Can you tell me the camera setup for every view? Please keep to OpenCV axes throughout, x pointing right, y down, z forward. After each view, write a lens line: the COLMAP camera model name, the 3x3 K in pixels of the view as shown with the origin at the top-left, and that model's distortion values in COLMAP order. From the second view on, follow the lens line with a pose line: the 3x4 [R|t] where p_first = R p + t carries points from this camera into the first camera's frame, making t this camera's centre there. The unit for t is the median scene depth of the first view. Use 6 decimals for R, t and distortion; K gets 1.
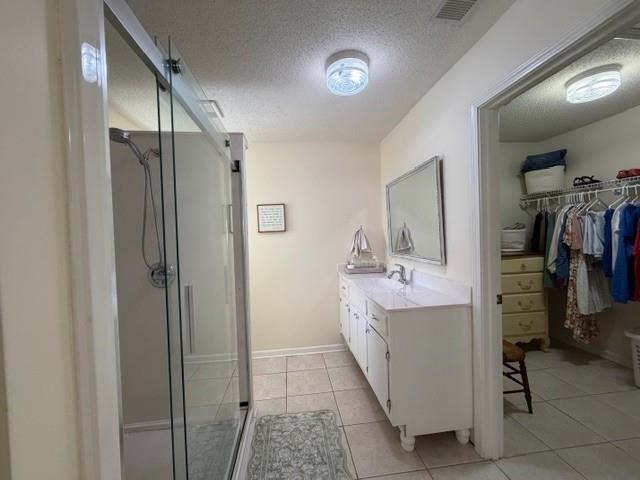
lens RADIAL K [[255.1, 0, 319.3], [0, 255.1, 239.6], [0, 0, 1]] dist [0.001382, 0.000186]
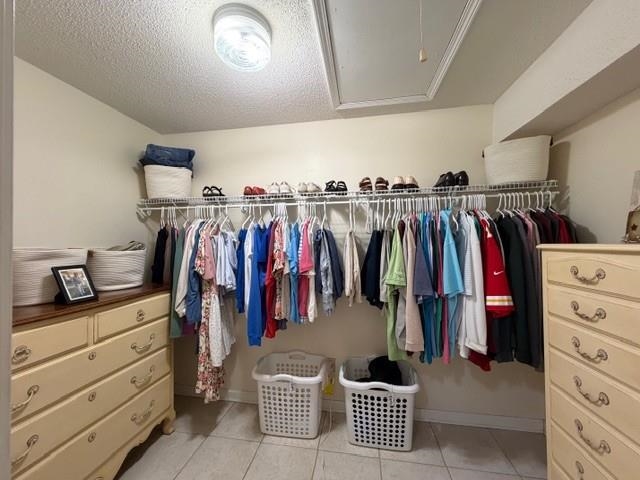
lens RADIAL K [[255.1, 0, 319.3], [0, 255.1, 239.6], [0, 0, 1]] dist [0.001382, 0.000186]
pose [[0.282972, 0.042086, 0.958204, 0.362451], [0.021890, 0.998493, -0.050320, -0.031498], [-0.958878, 0.035214, 0.281624, 0.455668]]
